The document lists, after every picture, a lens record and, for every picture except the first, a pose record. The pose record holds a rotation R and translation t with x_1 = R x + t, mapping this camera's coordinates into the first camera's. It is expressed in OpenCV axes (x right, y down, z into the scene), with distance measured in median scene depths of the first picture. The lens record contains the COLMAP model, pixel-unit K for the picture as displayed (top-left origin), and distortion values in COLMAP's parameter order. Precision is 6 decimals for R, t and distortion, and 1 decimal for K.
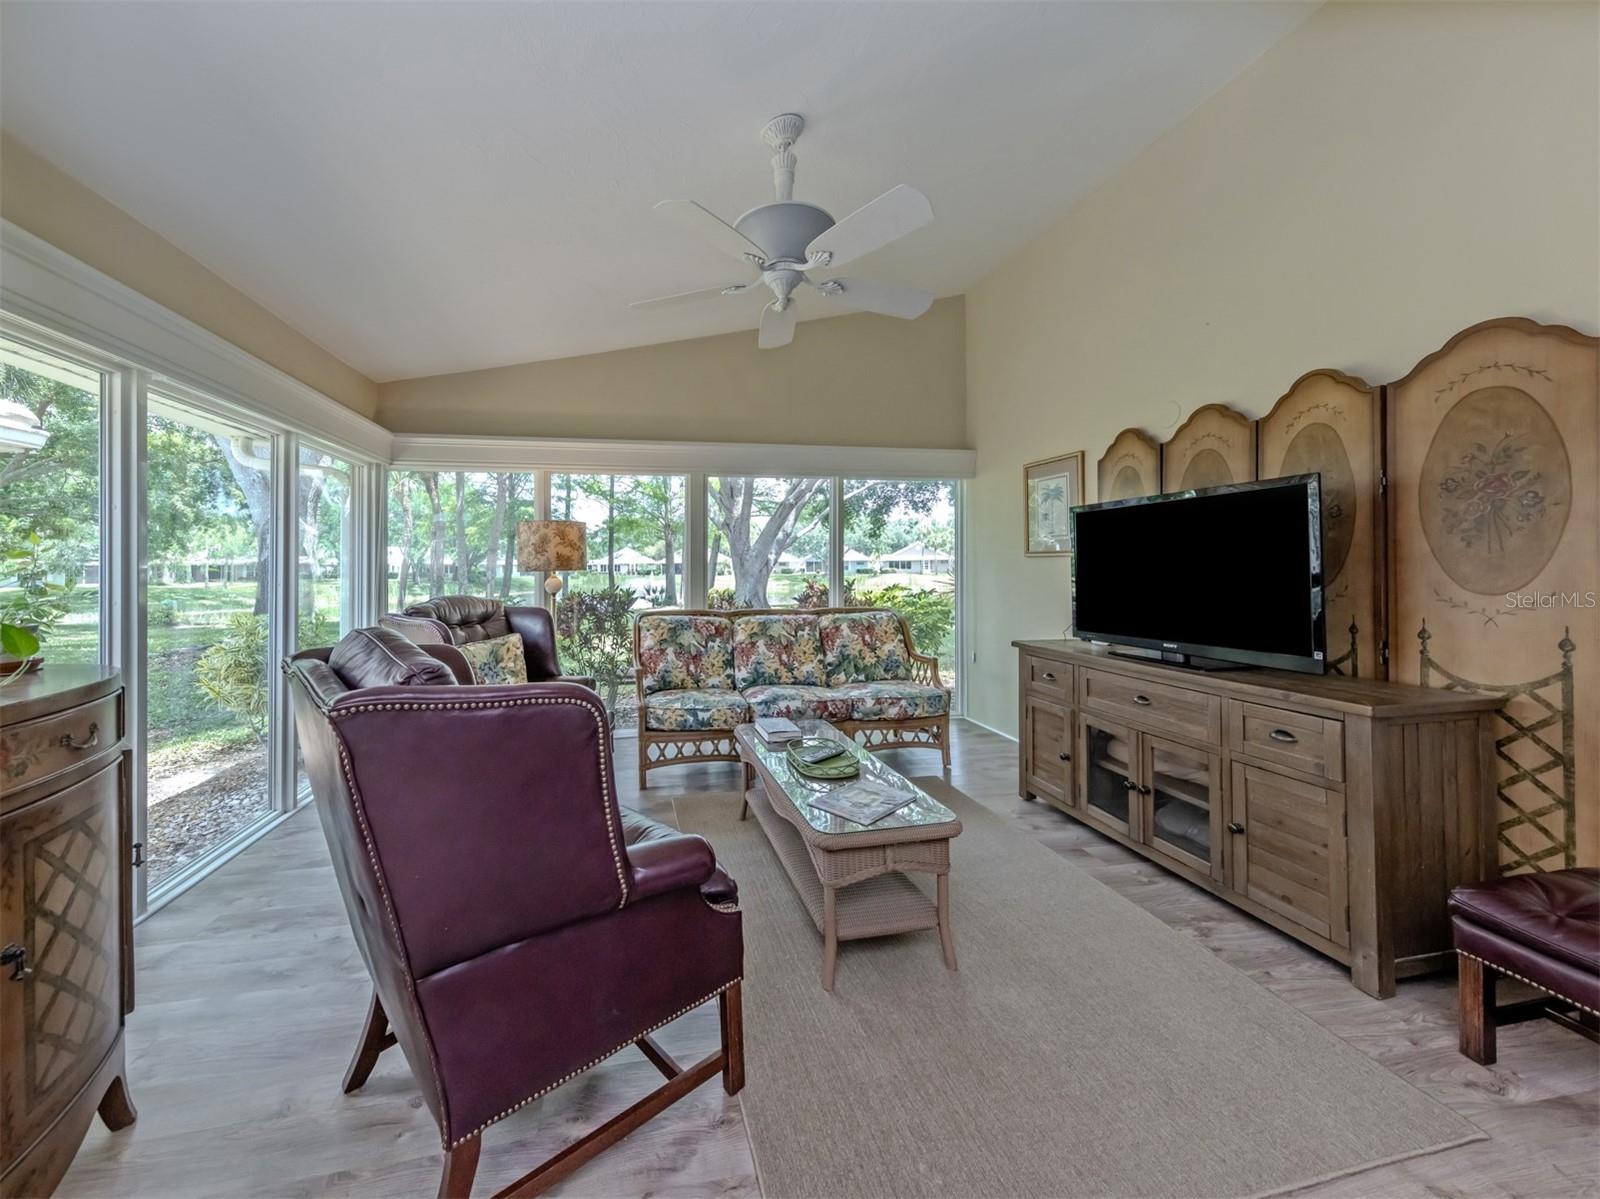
lens RADIAL K [[583.7, 0, 762.9], [0, 583.7, 558.7], [0, 0, 1]] dist [0.002285, -0.002760]
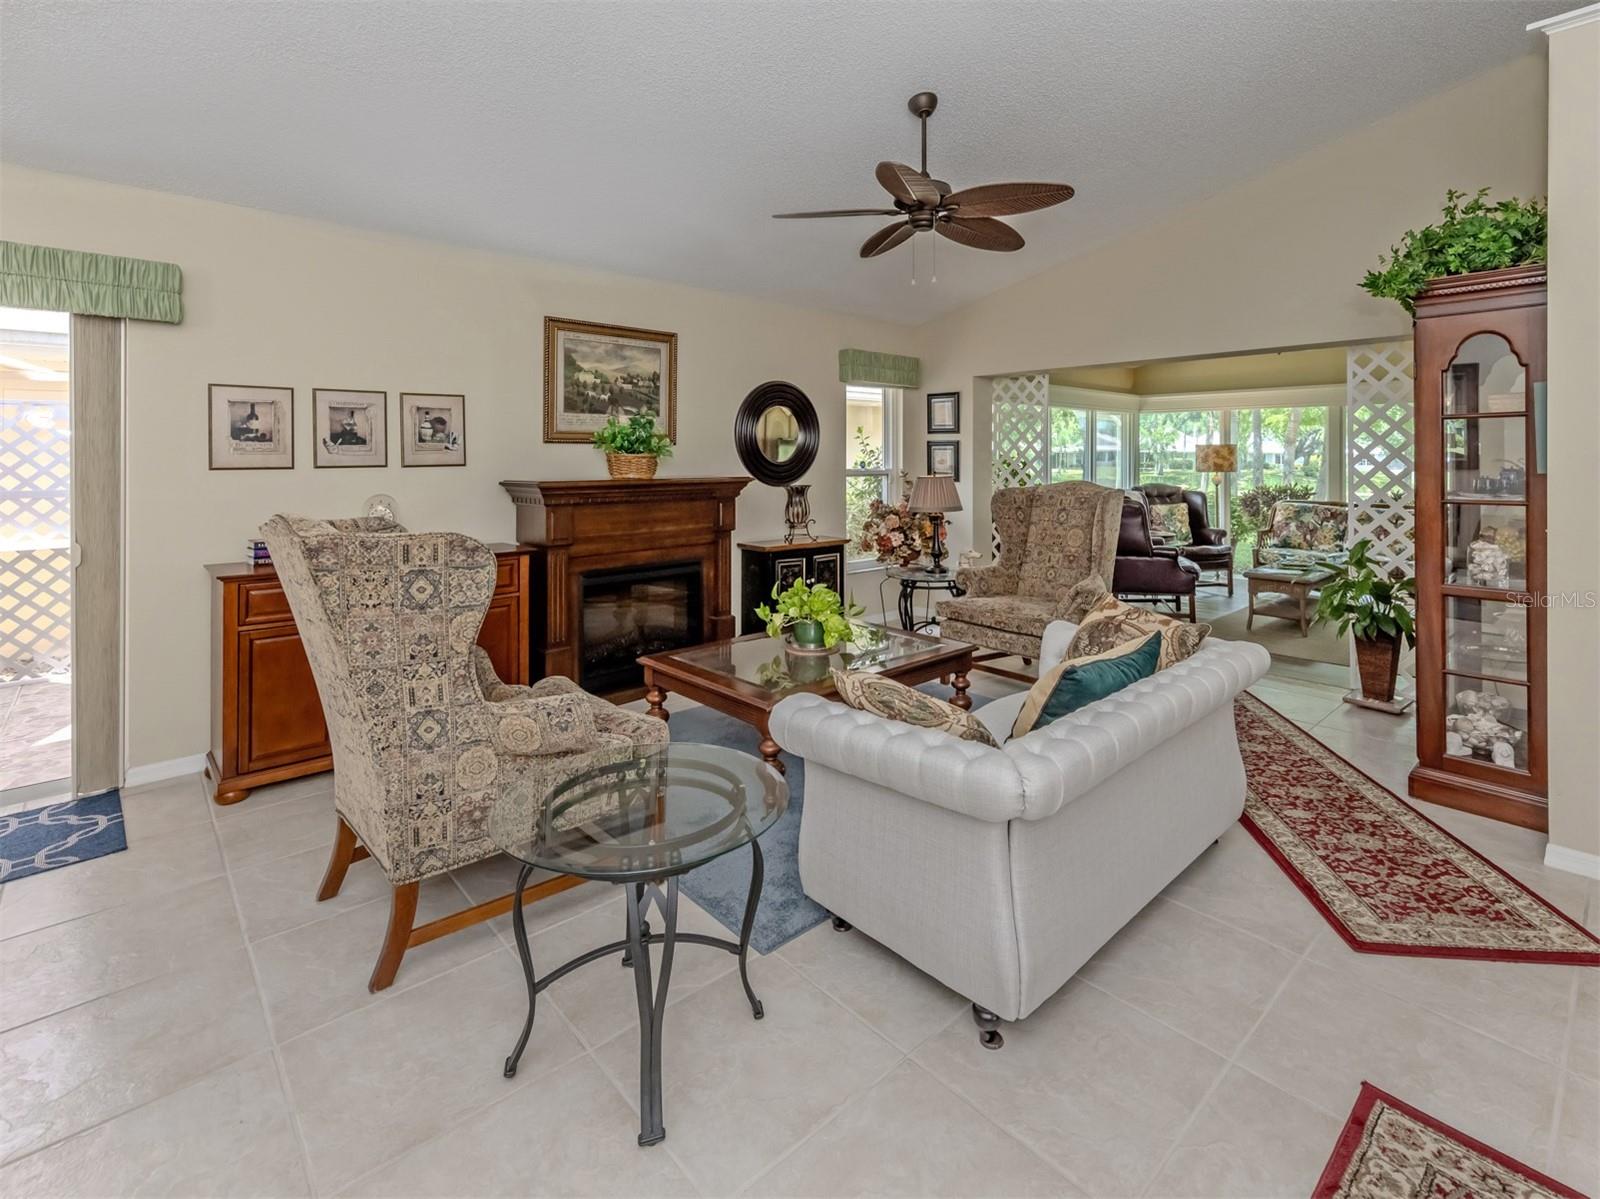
lens RADIAL K [[767.2, 0, 858.5], [0, 767.2, 467.7], [0, 0, 1]] dist [-0.000575, -0.000942]
pose [[0.550220, 0.016372, -0.834860, 0.908211], [0.006122, 0.999702, 0.023639, -0.049514], [0.834998, -0.018117, 0.549955, -1.088772]]
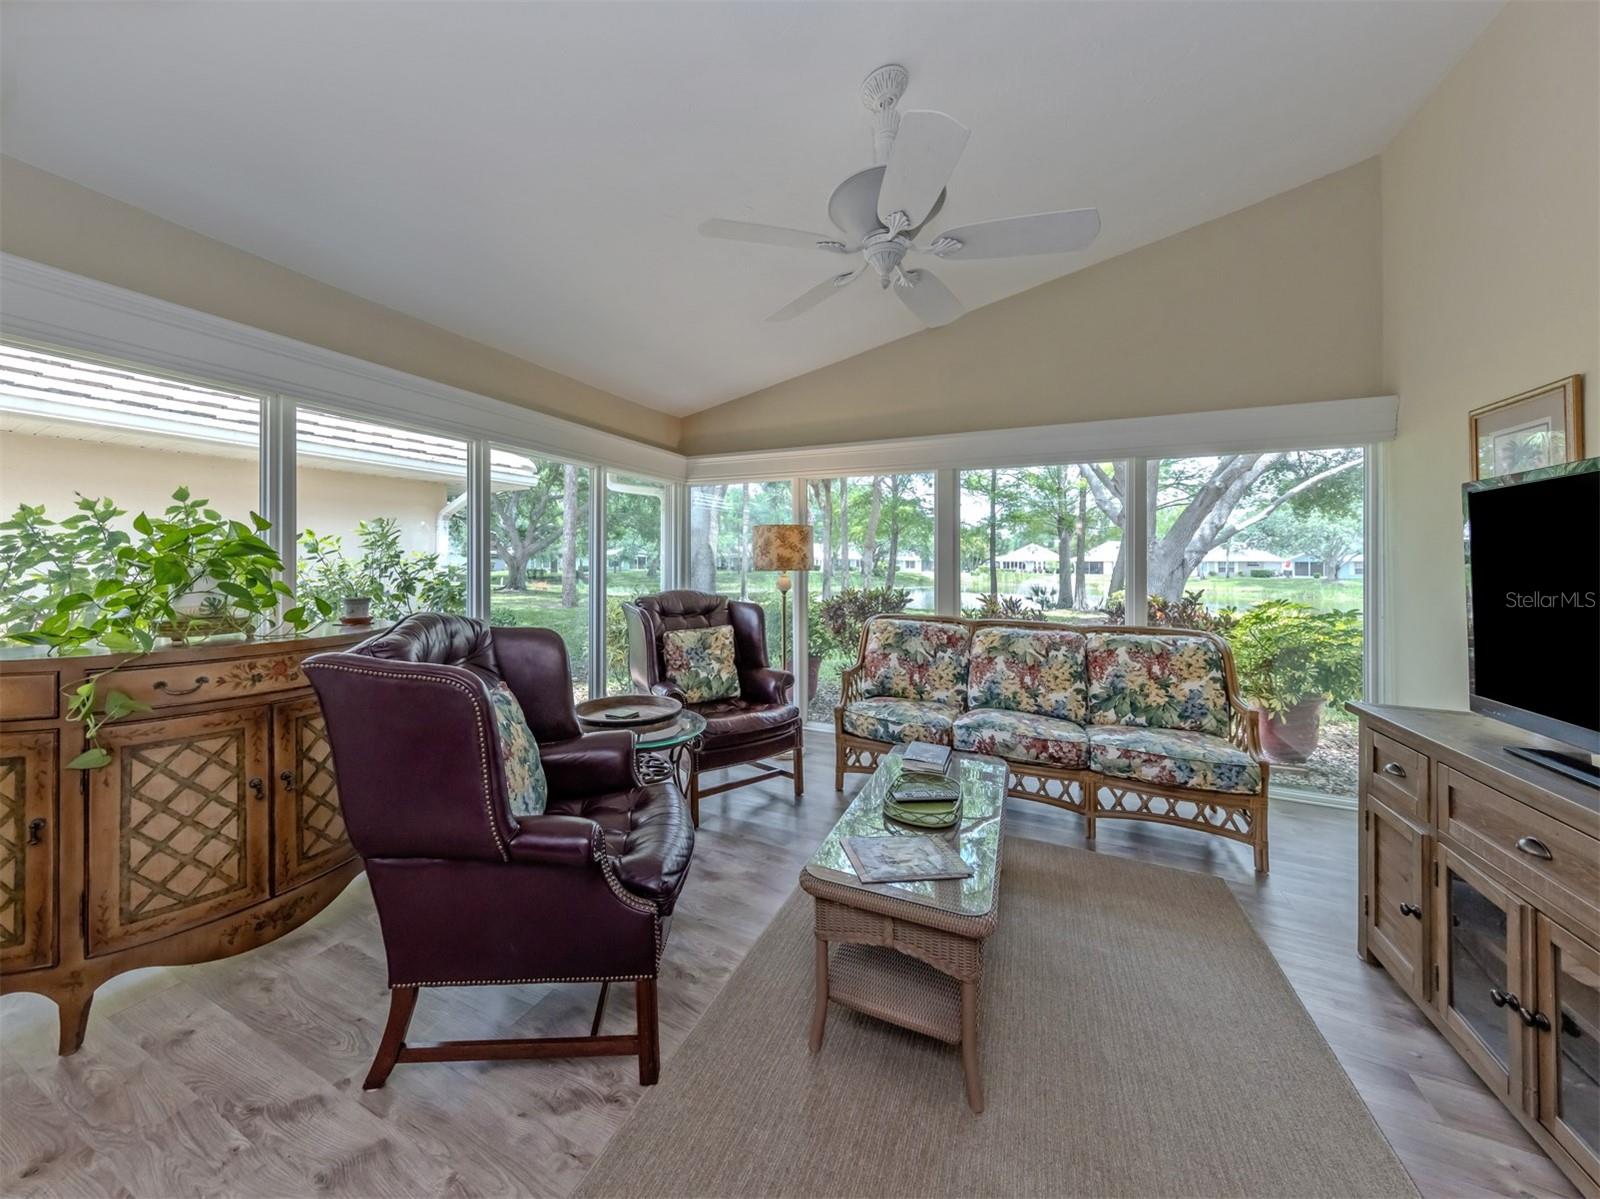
lens RADIAL K [[583.7, 0, 762.9], [0, 583.7, 558.7], [0, 0, 1]] dist [0.002285, -0.002760]
pose [[0.798588, 0.013071, -0.601737, 0.246043], [-0.009346, 0.999913, 0.009318, -0.010562], [0.601806, -0.001817, 0.798640, 0.100503]]
